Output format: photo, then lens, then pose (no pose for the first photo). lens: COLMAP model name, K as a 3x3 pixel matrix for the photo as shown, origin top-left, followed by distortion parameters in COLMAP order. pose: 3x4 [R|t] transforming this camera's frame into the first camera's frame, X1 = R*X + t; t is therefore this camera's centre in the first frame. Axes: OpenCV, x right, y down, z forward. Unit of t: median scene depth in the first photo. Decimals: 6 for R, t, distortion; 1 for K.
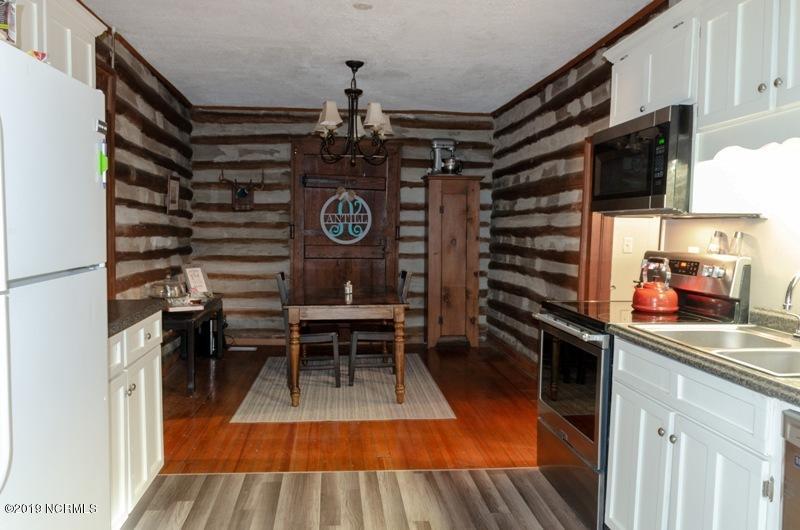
lens RADIAL K [[617.9, 0, 399.4], [0, 617.9, 265.6], [0, 0, 1]] dist [-0.038563, -0.000634]
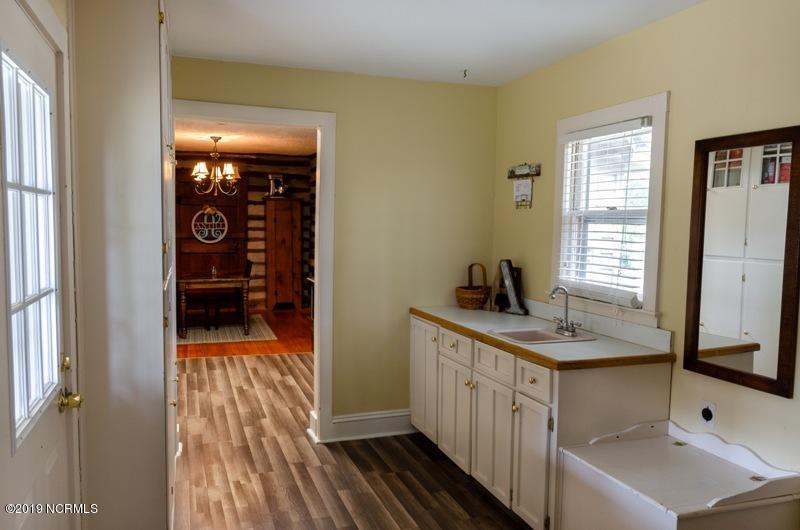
lens RADIAL K [[617.9, 0, 398.3], [0, 617.9, 271.0], [0, 0, 1]] dist [-0.038563, -0.000634]
pose [[0.975318, -0.021042, 0.219800, 0.026496], [0.016858, 0.999640, 0.020892, 0.007541], [-0.220161, -0.016671, 0.975321, -0.526412]]
